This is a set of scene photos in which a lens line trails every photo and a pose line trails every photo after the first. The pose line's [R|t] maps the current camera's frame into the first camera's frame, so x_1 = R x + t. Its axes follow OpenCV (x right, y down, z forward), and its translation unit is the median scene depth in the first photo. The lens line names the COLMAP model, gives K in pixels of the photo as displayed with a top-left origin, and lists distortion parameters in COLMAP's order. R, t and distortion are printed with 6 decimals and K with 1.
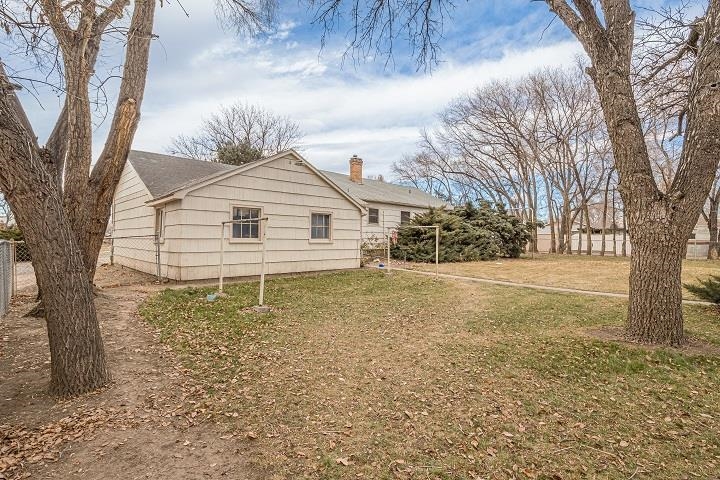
lens RADIAL K [[345.2, 0, 357.8], [0, 345.2, 238.5], [0, 0, 1]] dist [-0.001682, -0.009127]
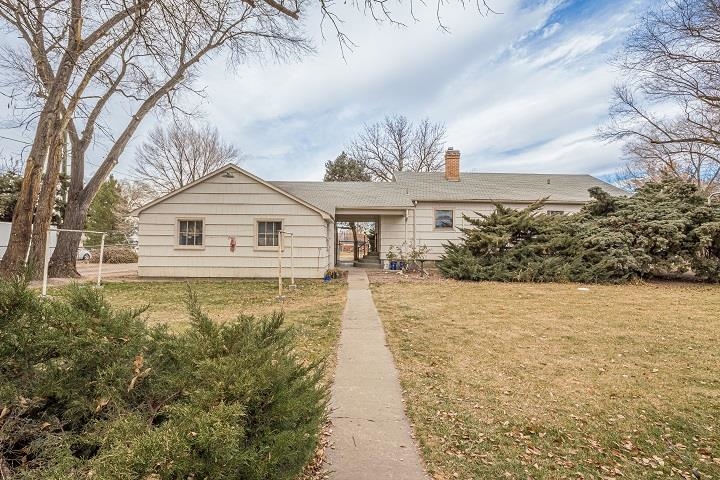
lens RADIAL K [[345.2, 0, 357.8], [0, 345.2, 238.5], [0, 0, 1]] dist [-0.001682, -0.009127]
pose [[0.735126, -0.015921, -0.677744, 0.767568], [-0.002595, 0.999651, -0.026298, 0.004459], [0.677926, 0.021091, 0.734828, 0.433190]]
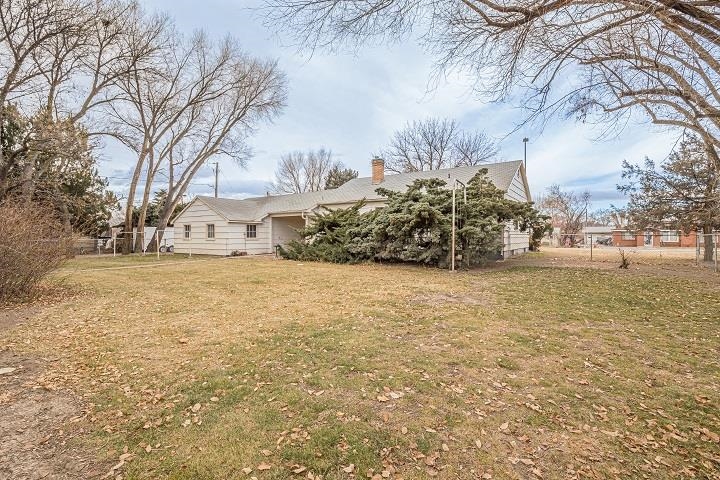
lens RADIAL K [[345.2, 0, 357.8], [0, 345.2, 238.5], [0, 0, 1]] dist [-0.001682, -0.009127]
pose [[0.204697, -0.000604, -0.978825, 1.916071], [0.006067, 0.999981, 0.000652, 0.009161], [0.978807, -0.006072, 0.204697, 1.402809]]
